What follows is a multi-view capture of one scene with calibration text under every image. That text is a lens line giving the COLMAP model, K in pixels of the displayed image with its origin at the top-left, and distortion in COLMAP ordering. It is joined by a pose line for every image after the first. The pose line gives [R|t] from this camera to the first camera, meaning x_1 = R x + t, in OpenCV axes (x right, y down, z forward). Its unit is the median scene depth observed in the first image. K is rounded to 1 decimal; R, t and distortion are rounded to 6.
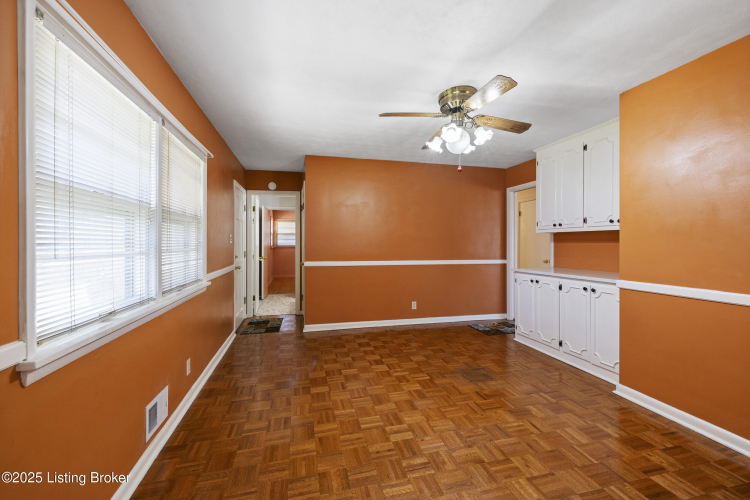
lens RADIAL K [[317.2, 0, 377.4], [0, 317.2, 246.7], [0, 0, 1]] dist [-0.000349, -0.000170]
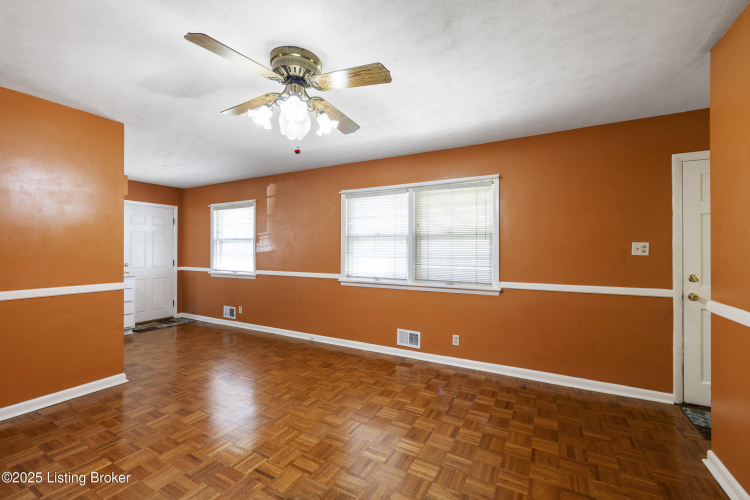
lens RADIAL K [[317.2, 0, 377.4], [0, 317.2, 246.7], [0, 0, 1]] dist [-0.000349, -0.000170]
pose [[-0.676312, -0.014334, -0.736476, 0.516665], [-0.015979, 0.999861, -0.004786, -0.021945], [0.736442, 0.008531, -0.676447, 1.256977]]
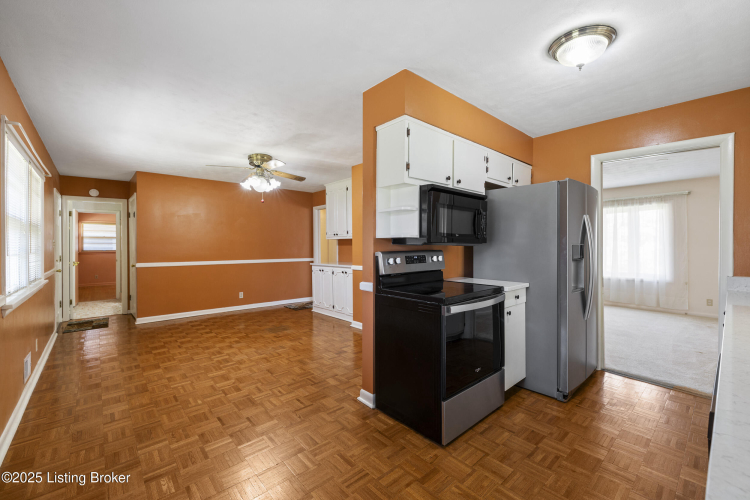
lens RADIAL K [[317.2, 0, 377.4], [0, 317.2, 246.7], [0, 0, 1]] dist [-0.000349, -0.000170]
pose [[0.888287, -0.006113, 0.459248, 0.025193], [0.011024, 0.999907, -0.008013, 0.008407], [-0.459156, 0.012181, 0.888272, -0.564460]]
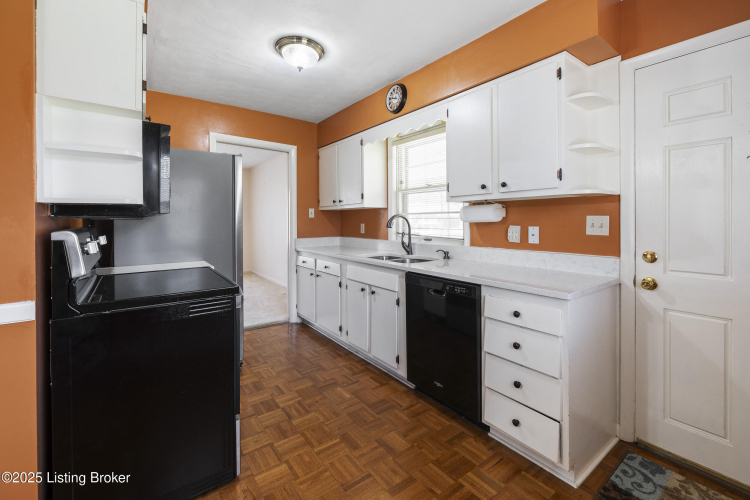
lens RADIAL K [[326.4, 0, 378.1], [0, 326.4, 220.9], [0, 0, 1]] dist [-0.000660, -0.000102]
pose [[-0.386421, -0.007140, 0.922295, -0.100858], [0.021060, 0.999641, 0.016563, 0.004545], [-0.922082, 0.025824, -0.386131, -0.118726]]
